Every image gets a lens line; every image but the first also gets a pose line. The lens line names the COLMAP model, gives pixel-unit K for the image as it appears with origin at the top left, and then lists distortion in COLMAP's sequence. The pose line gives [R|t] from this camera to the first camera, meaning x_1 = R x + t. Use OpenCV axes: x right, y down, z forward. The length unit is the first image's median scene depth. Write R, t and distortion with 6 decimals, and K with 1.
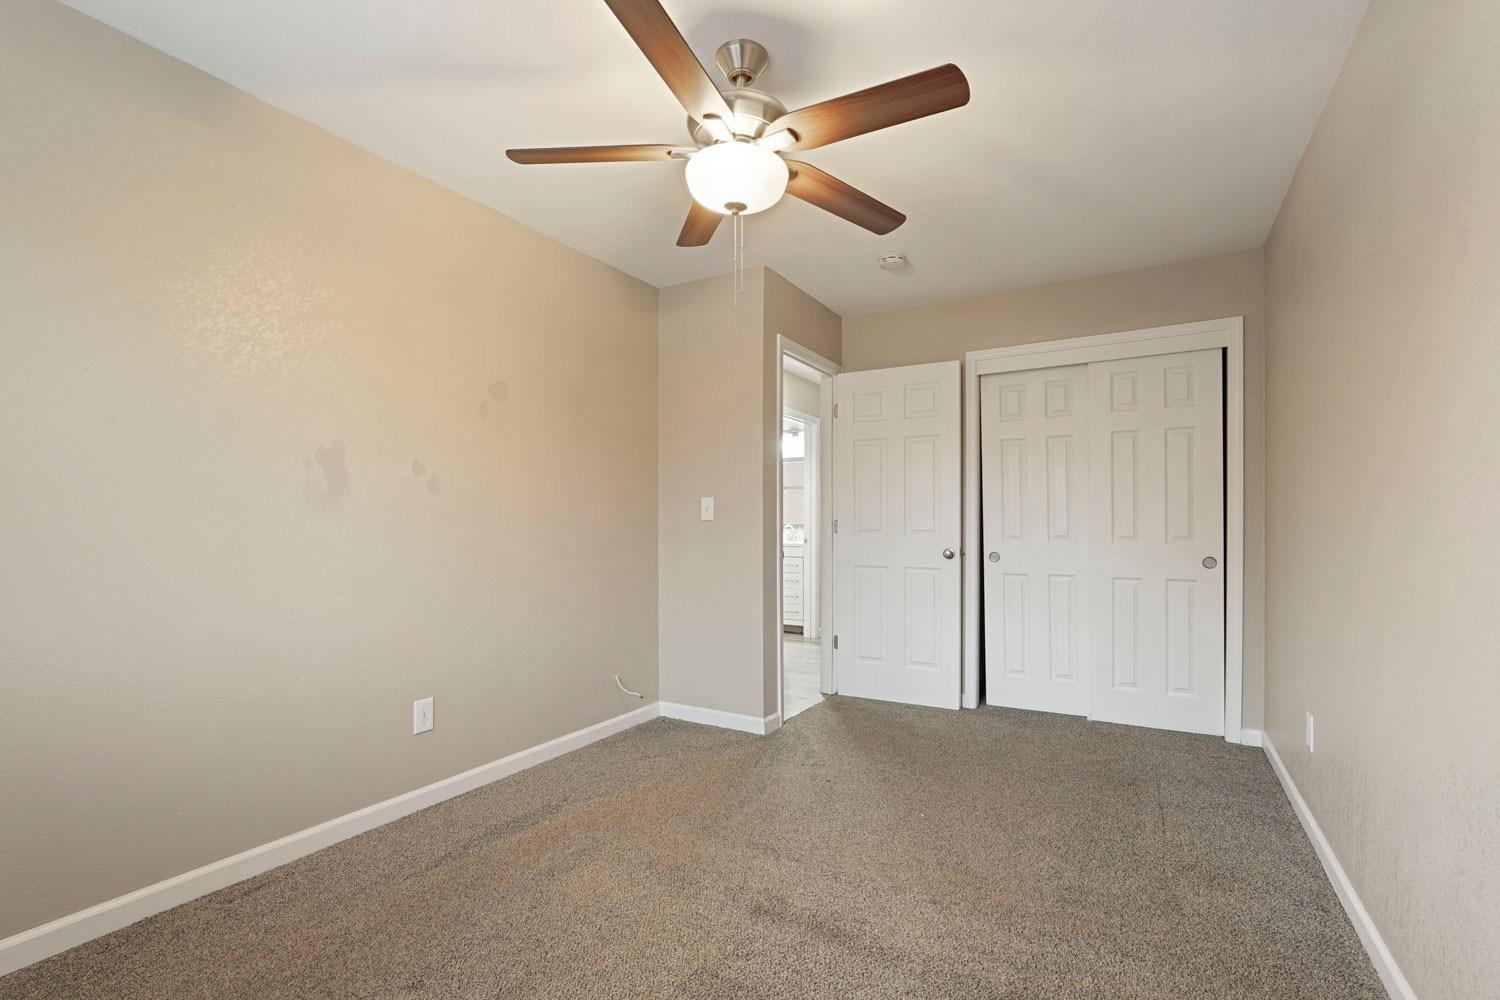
lens RADIAL K [[677.8, 0, 753.8], [0, 677.8, 508.5], [0, 0, 1]] dist [-0.017444, 0.009282]
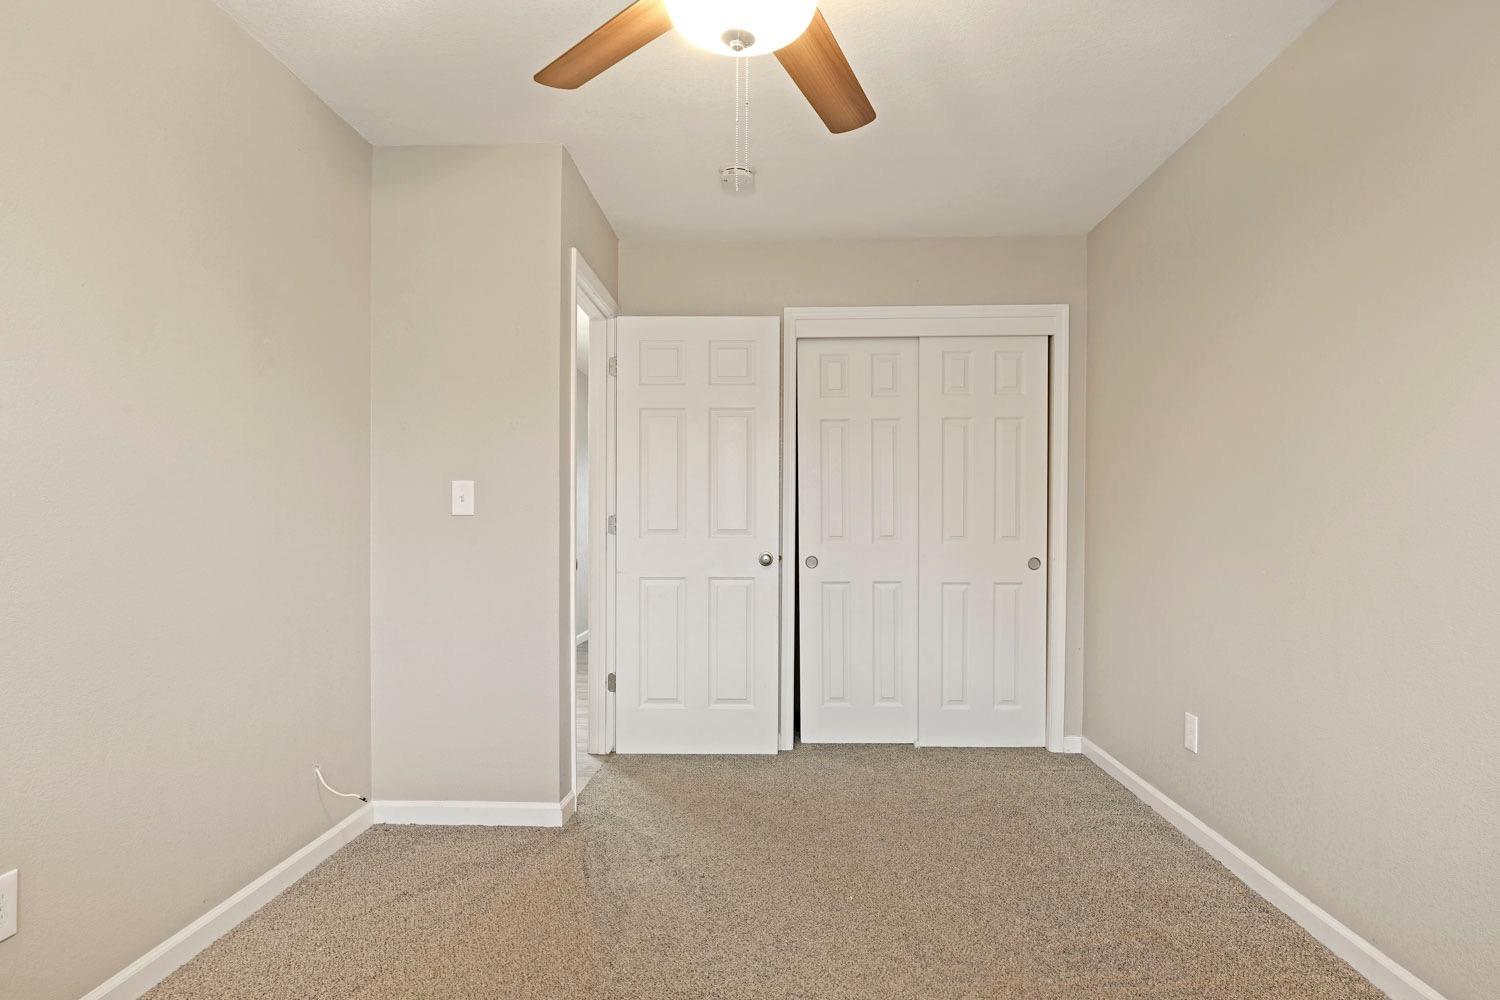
lens RADIAL K [[851.1, 0, 754.3], [0, 851.1, 511.6], [0, 0, 1]] dist [-0.004308, 0.000348]
pose [[0.877433, 0.007763, 0.479636, -0.219285], [-0.012648, 0.999896, 0.006954, 0.004575], [-0.479532, -0.012168, 0.877440, 0.141145]]
